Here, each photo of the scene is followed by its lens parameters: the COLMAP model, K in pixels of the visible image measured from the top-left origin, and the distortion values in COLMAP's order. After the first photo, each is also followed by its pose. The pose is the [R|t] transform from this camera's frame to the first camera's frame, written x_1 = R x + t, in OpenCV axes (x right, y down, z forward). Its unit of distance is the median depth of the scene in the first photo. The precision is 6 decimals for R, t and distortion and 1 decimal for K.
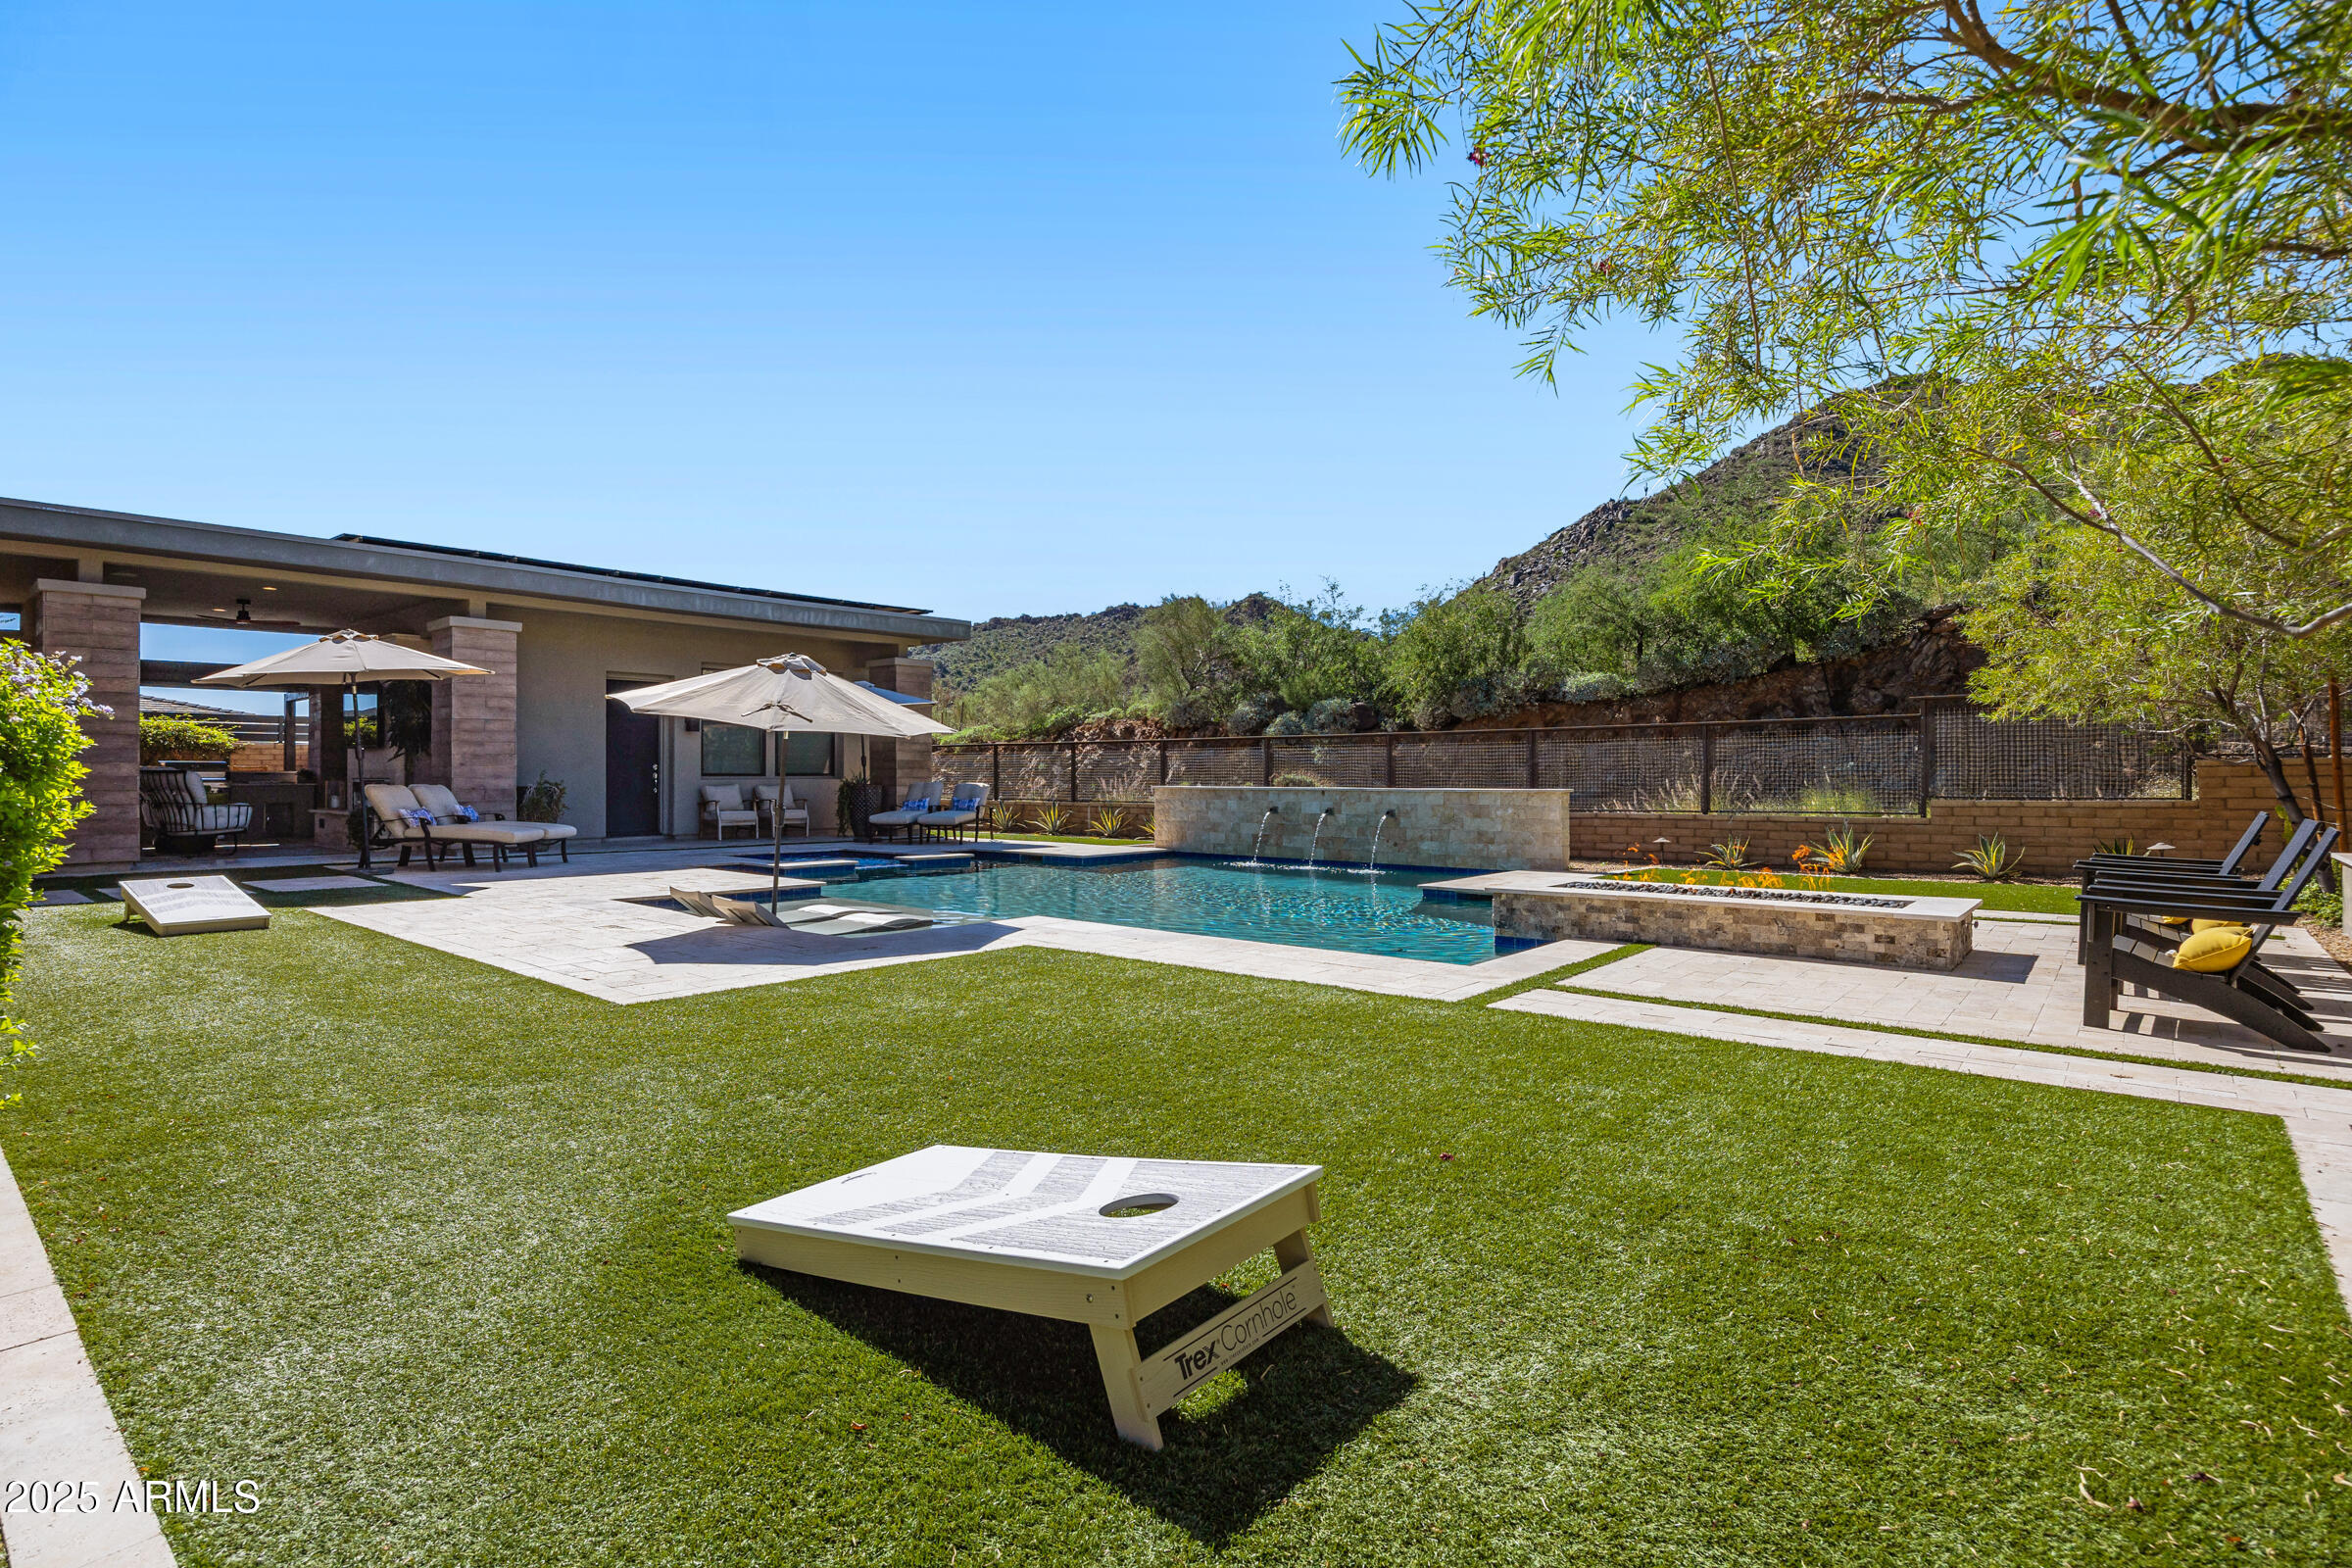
lens RADIAL K [[1153.3, 0, 1188.8], [0, 1153.3, 778.7], [0, 0, 1]] dist [-0.013290, 0.001479]
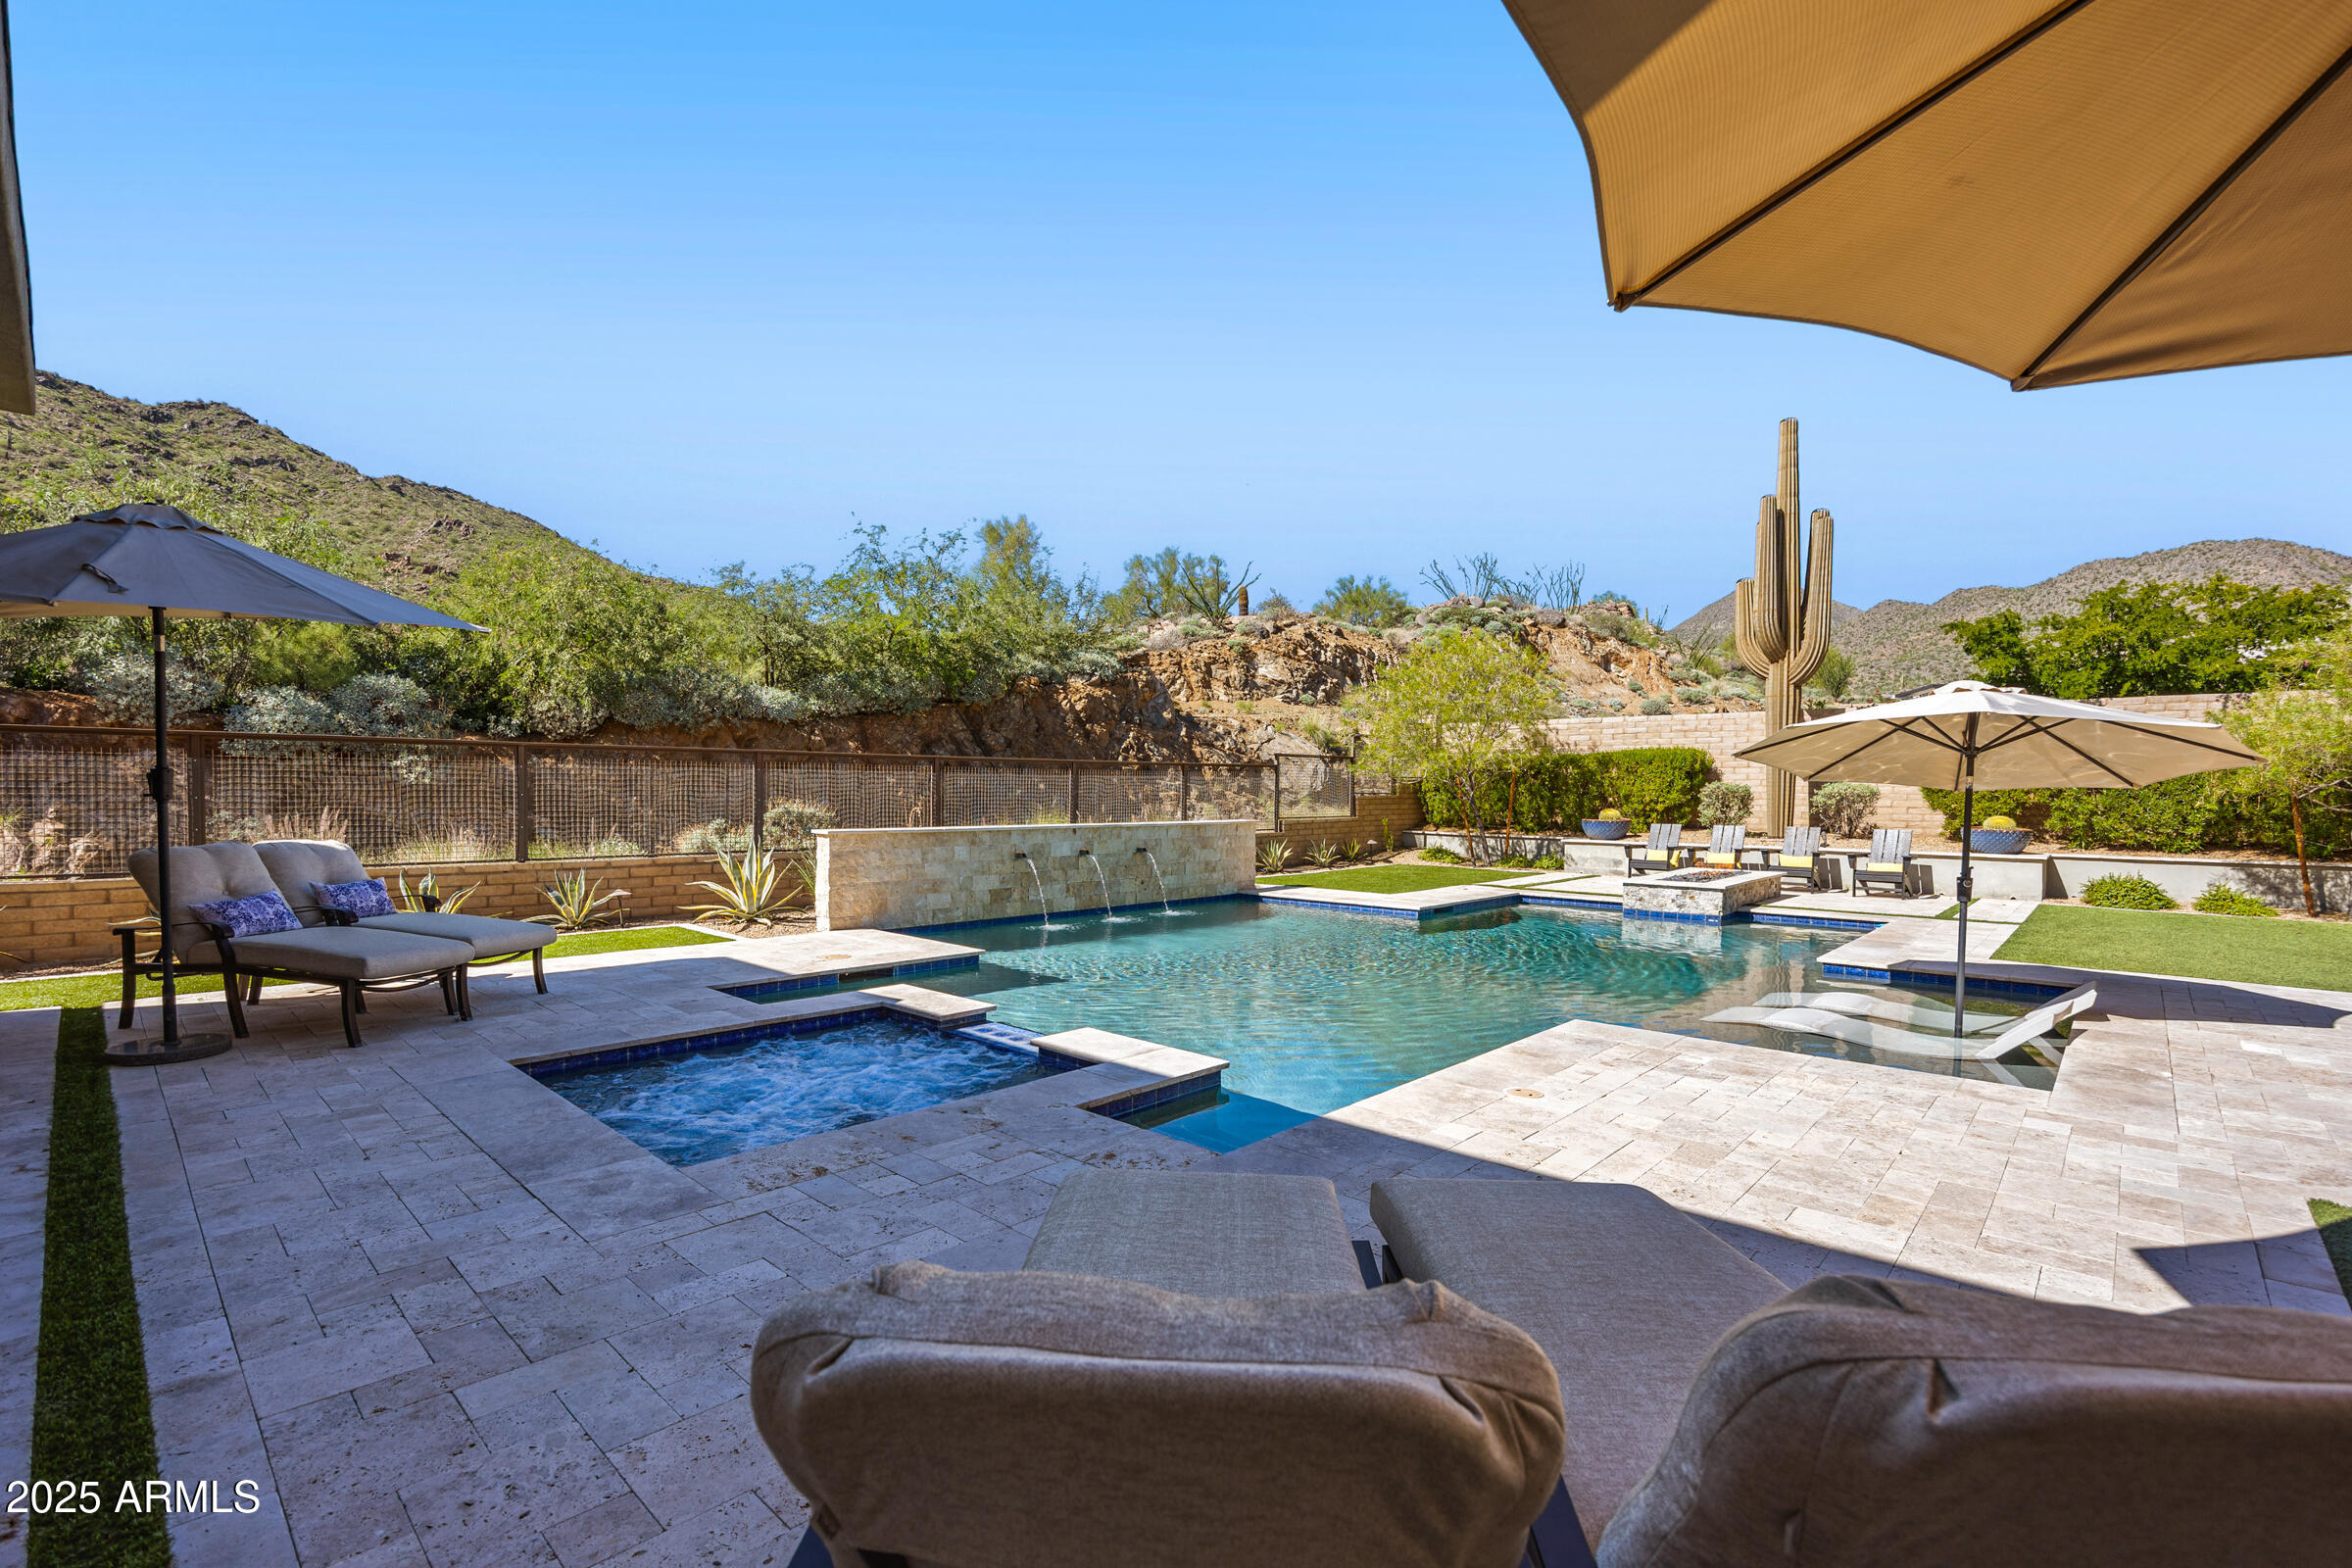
lens RADIAL K [[1044.5, 0, 1150.5], [0, 1044.5, 836.7], [0, 0, 1]] dist [-0.012827, 0.000160]
pose [[0.062614, -0.046445, 0.996957, -0.560725], [-0.005542, 0.998885, 0.046882, -0.017457], [-0.998022, -0.008461, 0.062287, 0.775256]]
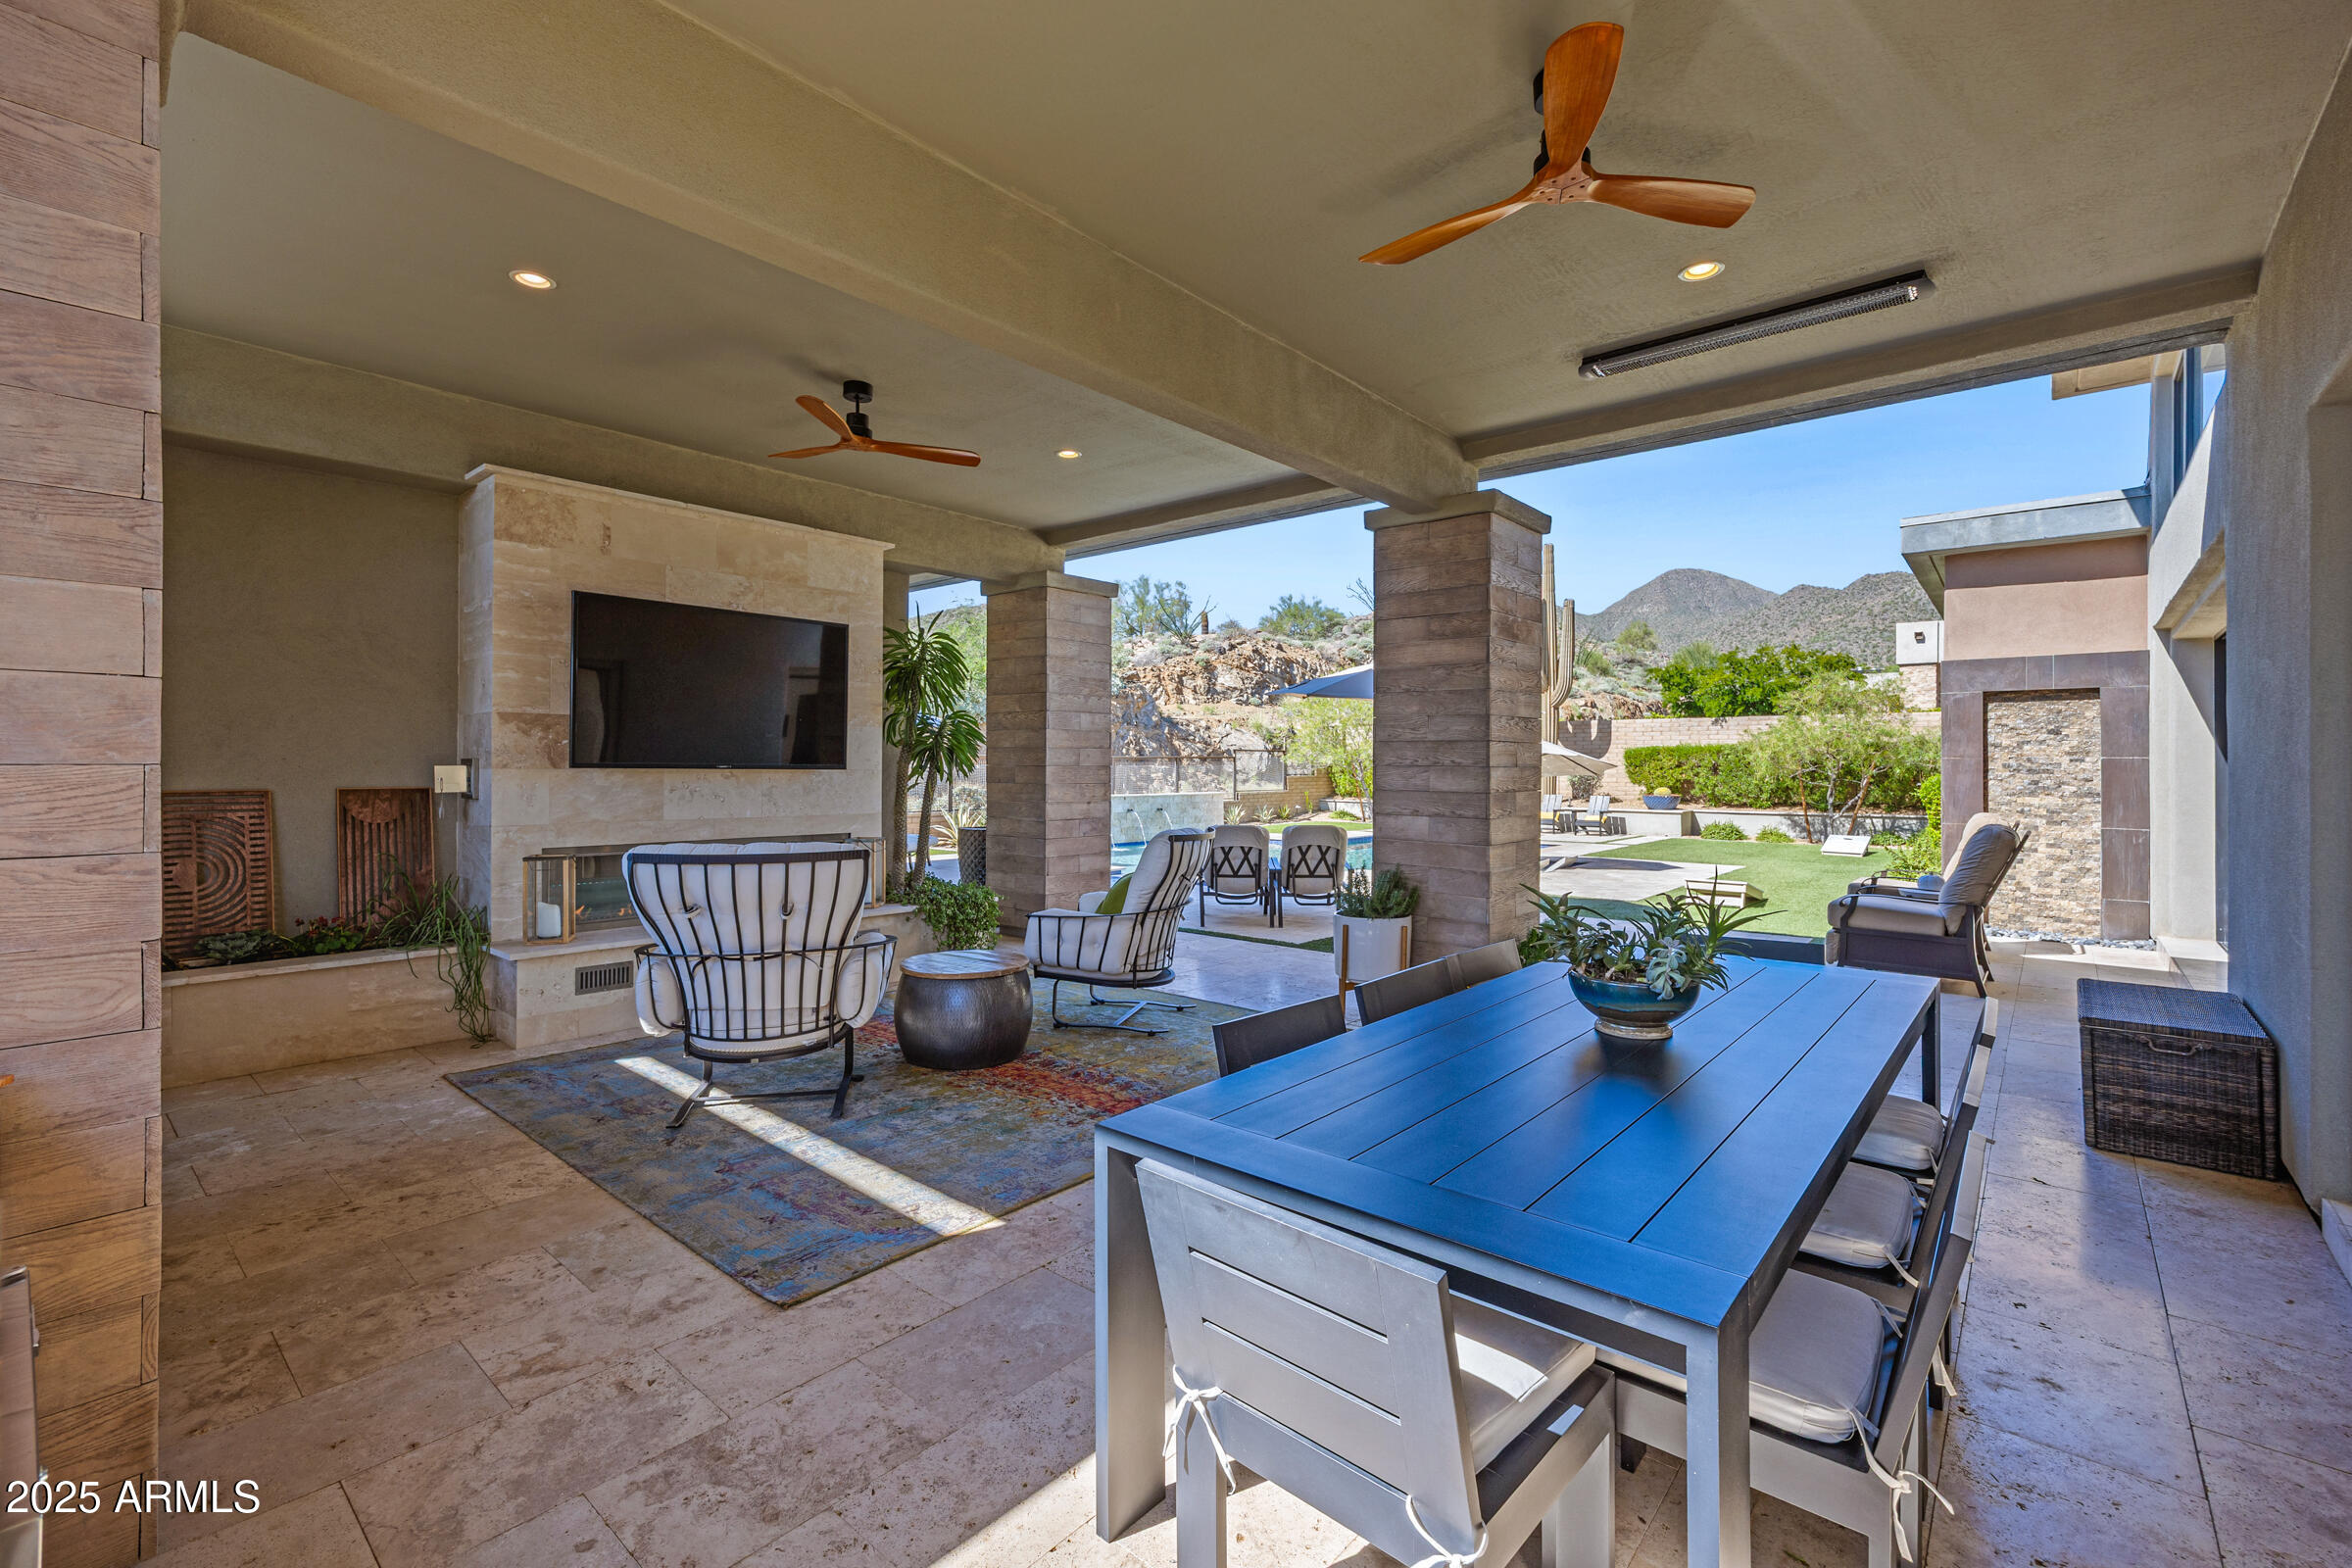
lens RADIAL K [[1044.5, 0, 1165.2], [0, 1044.5, 772.5], [0, 0, 1]] dist [-0.012827, 0.000160]
pose [[0.001624, -0.007700, 0.999969, -1.081222], [-0.002884, 0.999966, 0.007704, -0.027950], [-0.999995, -0.002897, 0.001602, 0.816792]]
